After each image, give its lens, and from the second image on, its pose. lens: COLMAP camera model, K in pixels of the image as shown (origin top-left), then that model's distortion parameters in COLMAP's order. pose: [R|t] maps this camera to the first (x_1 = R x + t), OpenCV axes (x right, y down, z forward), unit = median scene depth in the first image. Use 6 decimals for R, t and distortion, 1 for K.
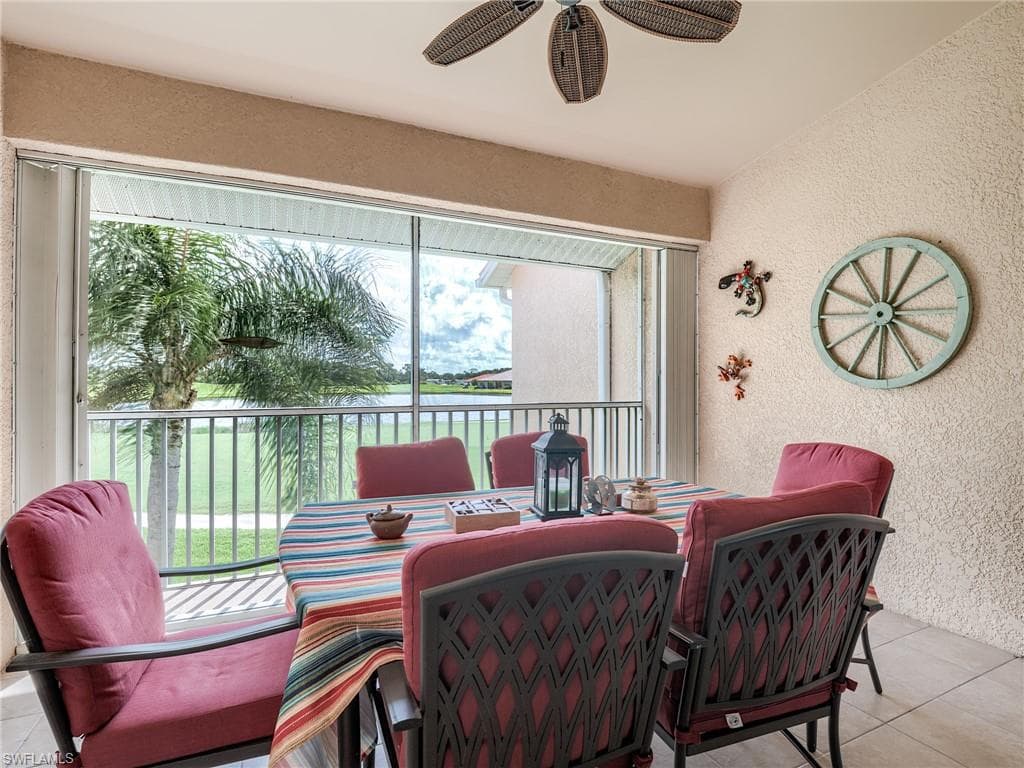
lens RADIAL K [[526.5, 0, 513.1], [0, 526.5, 379.0], [0, 0, 1]] dist [0.000568, -0.001540]
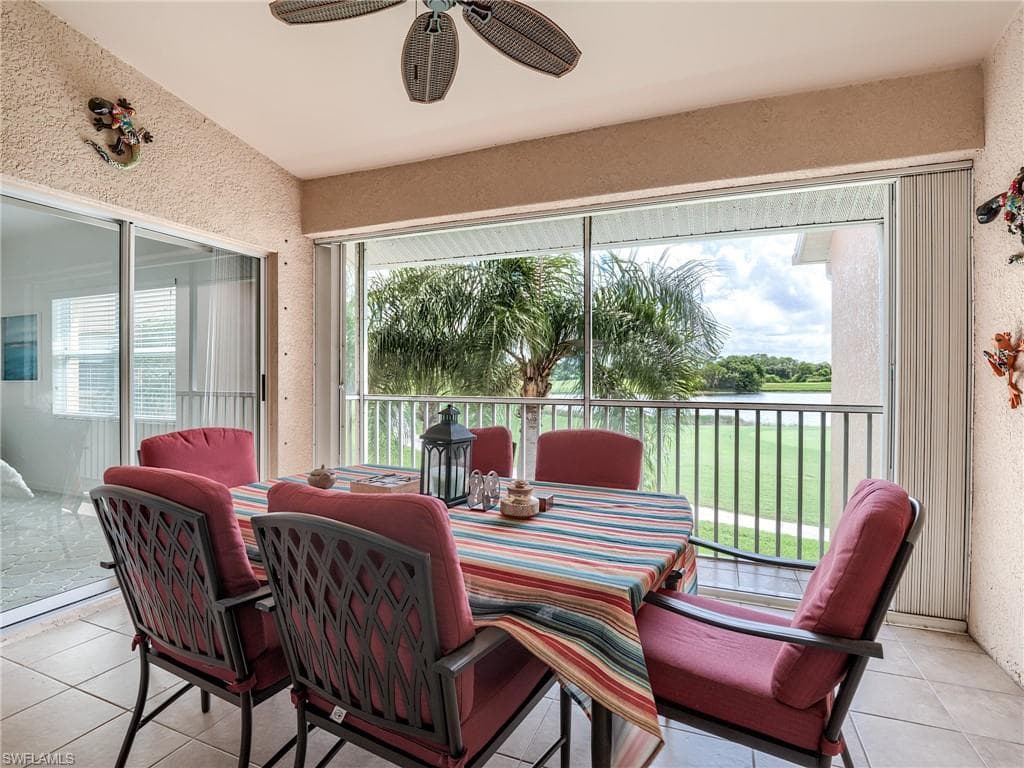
lens RADIAL K [[516.2, 0, 511.7], [0, 516.2, 382.2], [0, 0, 1]] dist [-0.000454, -0.000841]
pose [[0.679593, 0.011073, -0.733506, 0.459605], [-0.002490, 0.999915, 0.012788, 0.004103], [0.733585, -0.006864, 0.679563, 0.199335]]
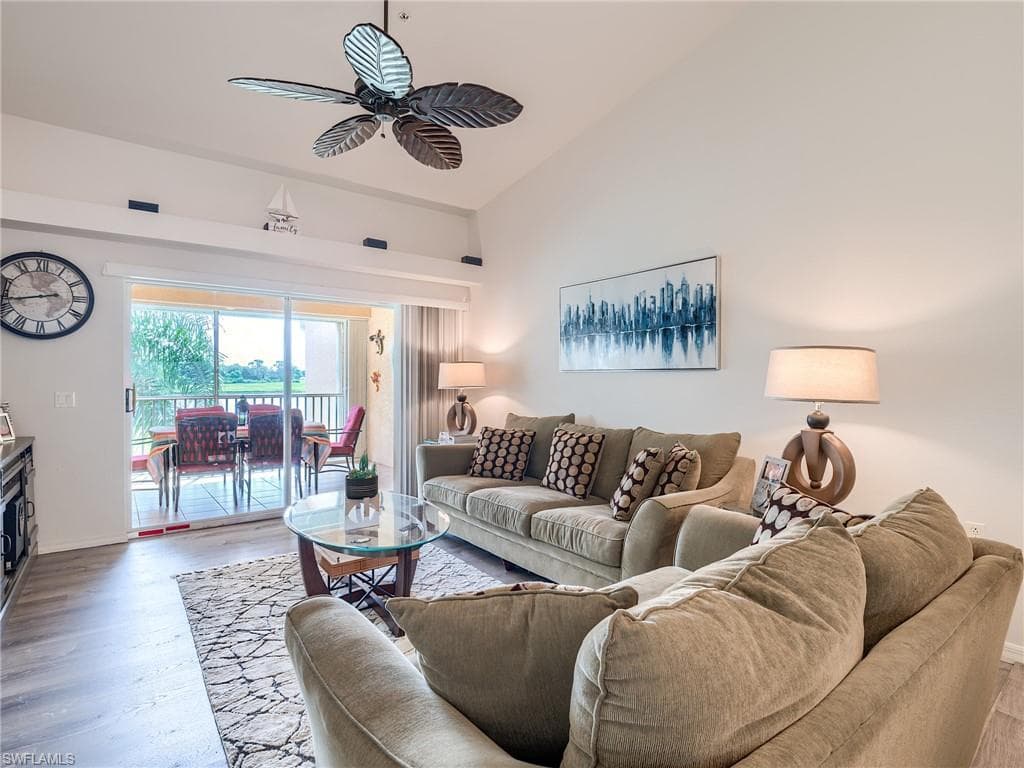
lens RADIAL K [[516.2, 0, 511.7], [0, 516.2, 382.2], [0, 0, 1]] dist [-0.000454, -0.000841]
pose [[0.974986, 0.003718, 0.222234, 0.510664], [-0.005938, 0.999939, 0.009320, -0.026060], [-0.222186, -0.010407, 0.974949, -1.270517]]
